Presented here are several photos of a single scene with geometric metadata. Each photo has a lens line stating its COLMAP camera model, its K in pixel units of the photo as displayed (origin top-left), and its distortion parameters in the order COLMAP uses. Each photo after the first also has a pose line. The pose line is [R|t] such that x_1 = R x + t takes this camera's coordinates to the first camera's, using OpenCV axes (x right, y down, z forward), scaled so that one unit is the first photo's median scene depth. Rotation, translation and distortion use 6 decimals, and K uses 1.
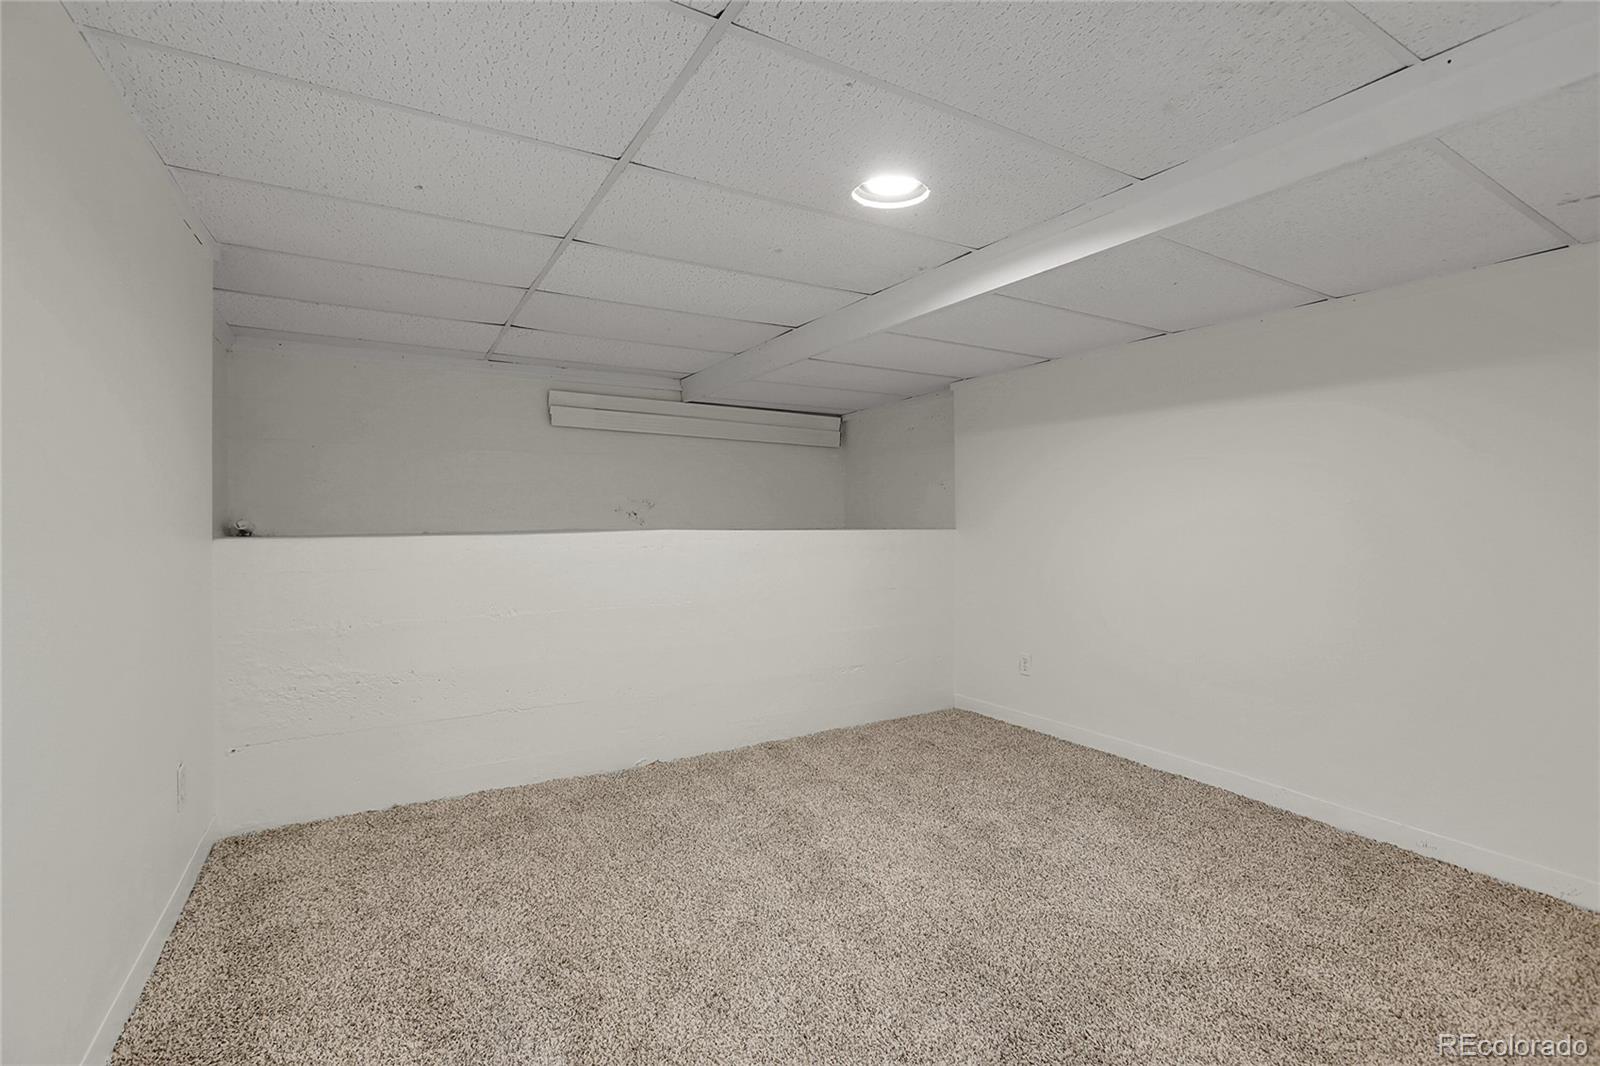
lens RADIAL K [[734.1, 0, 798.4], [0, 734.1, 528.7], [0, 0, 1]] dist [-0.043051, 0.014561]
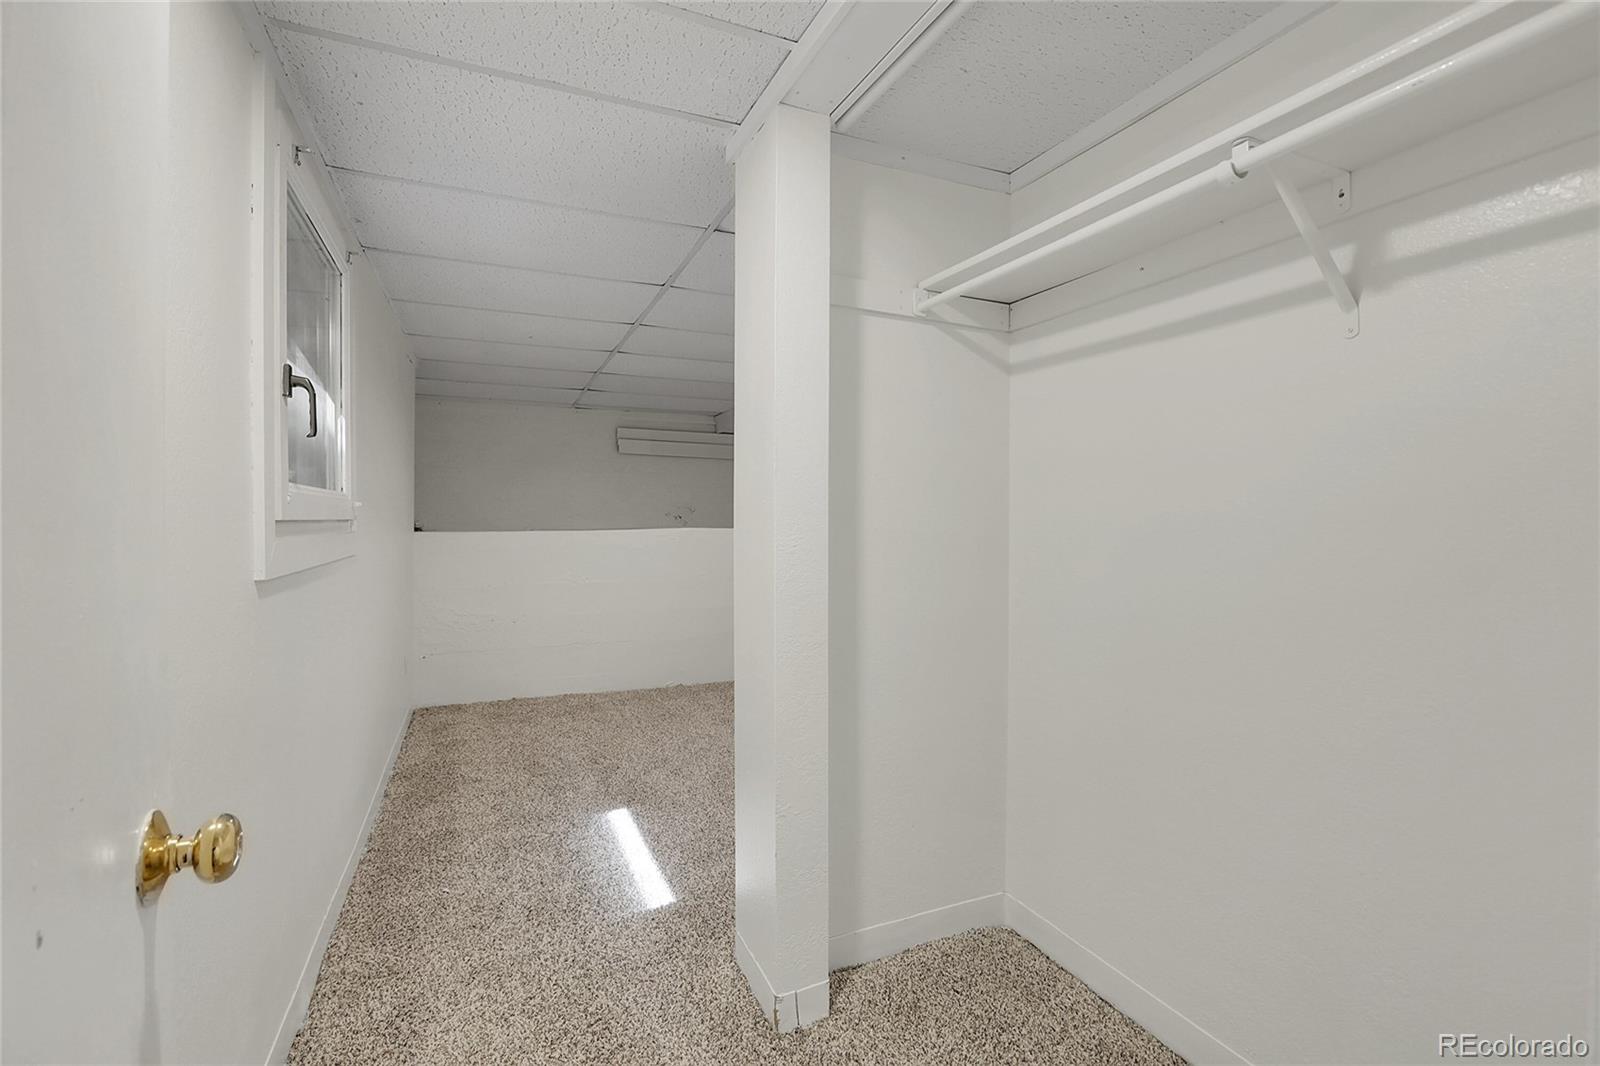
lens RADIAL K [[734.1, 0, 798.4], [0, 734.1, 528.7], [0, 0, 1]] dist [-0.043051, 0.014561]
pose [[0.992675, 0.001154, -0.120811, 0.277165], [-0.001535, 0.999994, -0.003059, 0.008497], [0.120807, 0.003222, 0.992671, -0.555752]]
